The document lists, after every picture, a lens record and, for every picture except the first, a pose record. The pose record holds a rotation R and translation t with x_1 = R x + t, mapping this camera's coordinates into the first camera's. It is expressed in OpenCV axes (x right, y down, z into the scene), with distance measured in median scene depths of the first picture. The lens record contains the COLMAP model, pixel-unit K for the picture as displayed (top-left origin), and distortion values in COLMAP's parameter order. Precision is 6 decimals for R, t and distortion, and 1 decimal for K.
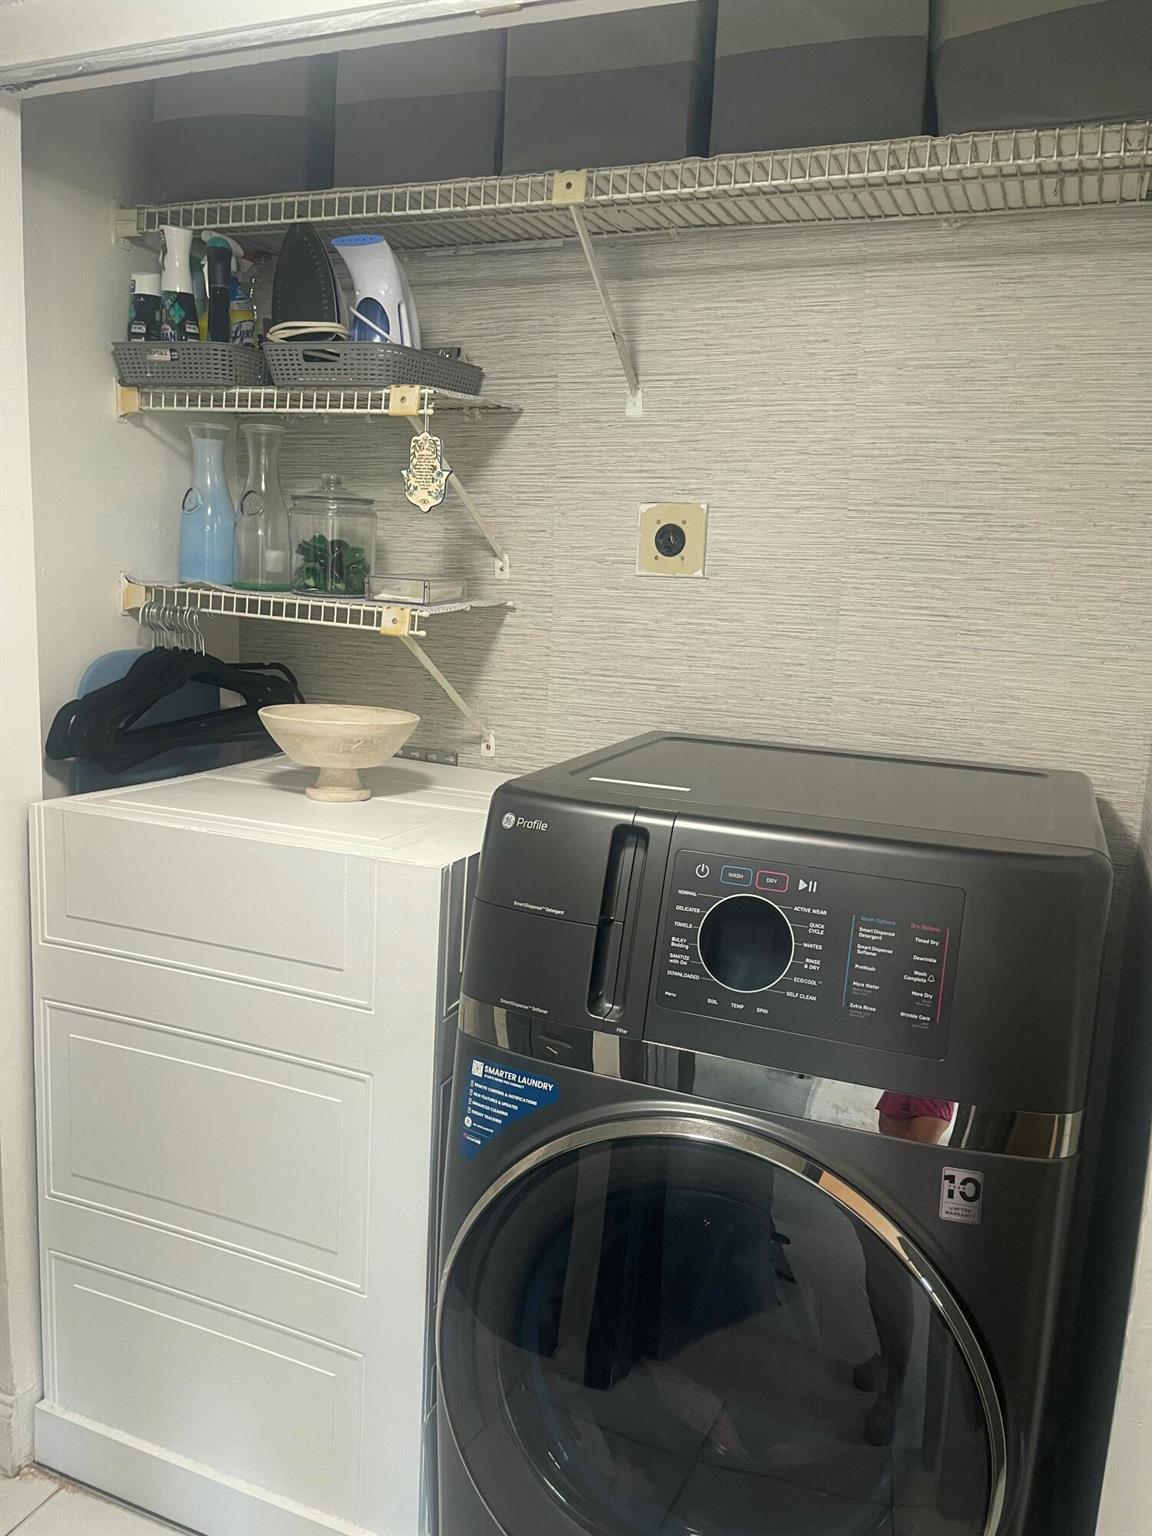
lens RADIAL K [[1167.3, 0, 575.4], [0, 1167.3, 777.1], [0, 0, 1]] dist [0.052748, -0.075373]
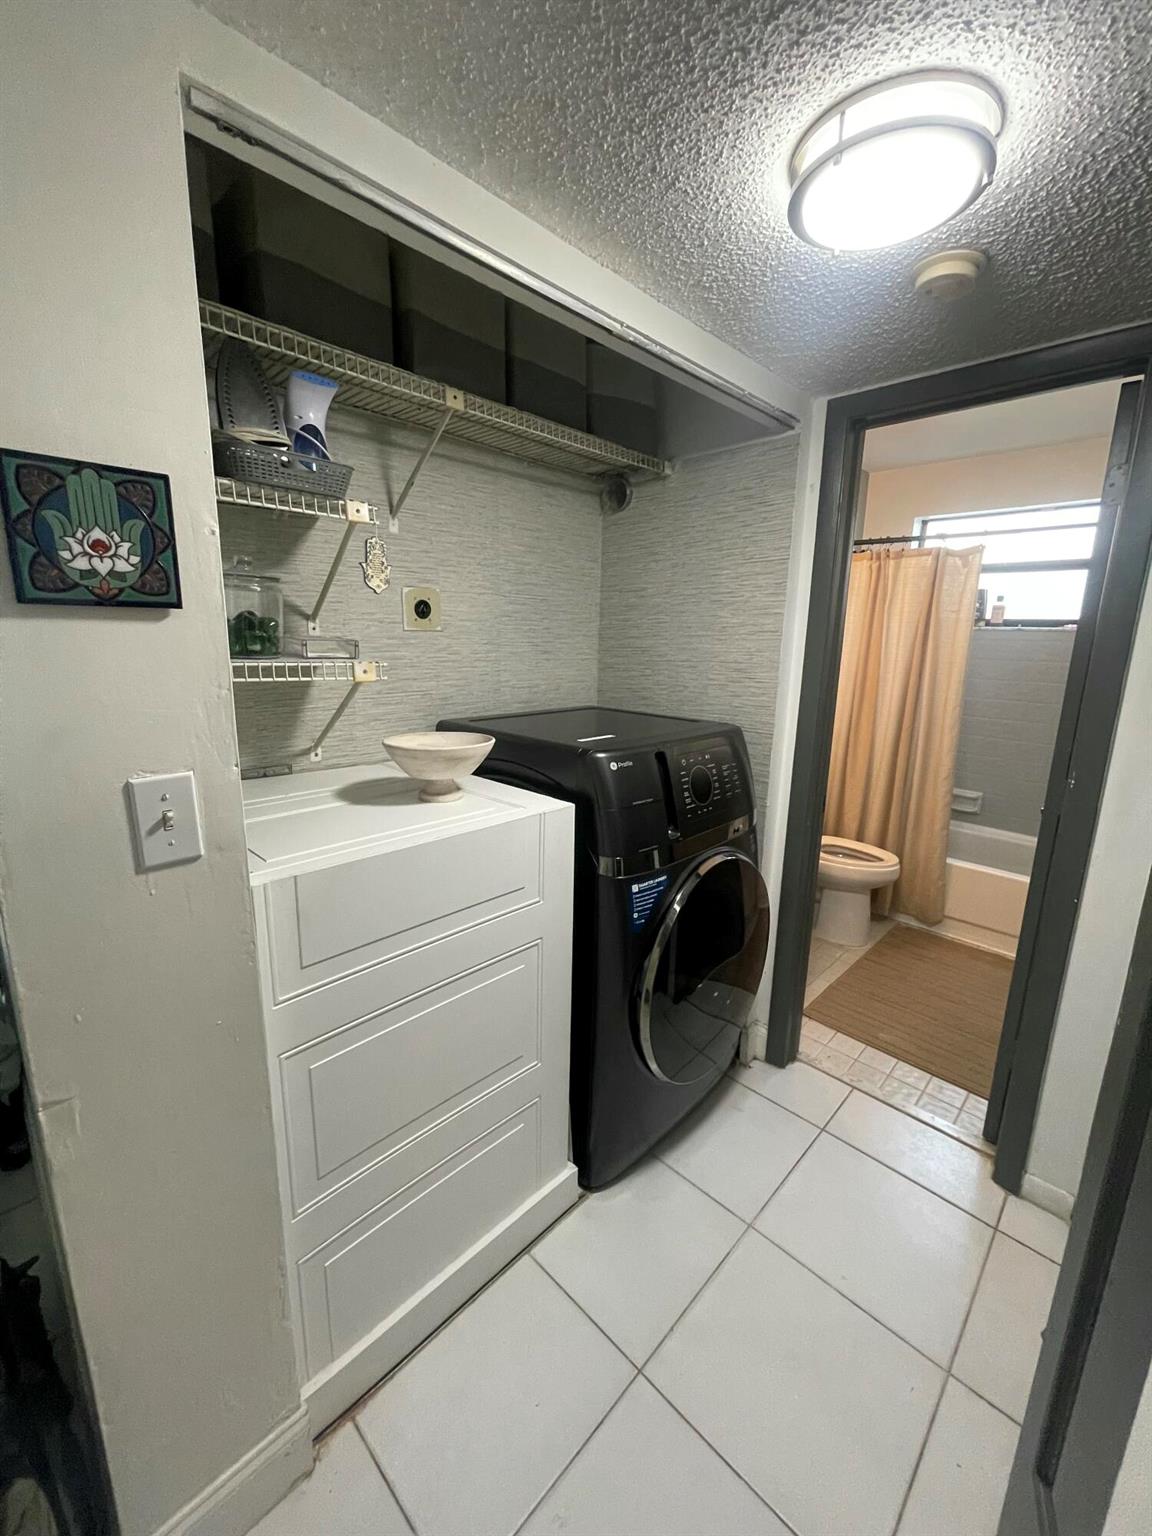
lens RADIAL K [[623.5, 0, 578.0], [0, 623.5, 761.4], [0, 0, 1]] dist [-0.002449, -0.000359]
pose [[0.366840, -0.226569, 0.902272, -0.776697], [0.153229, 0.971358, 0.181618, -0.128546], [-0.917578, 0.071630, 0.391050, 0.494188]]
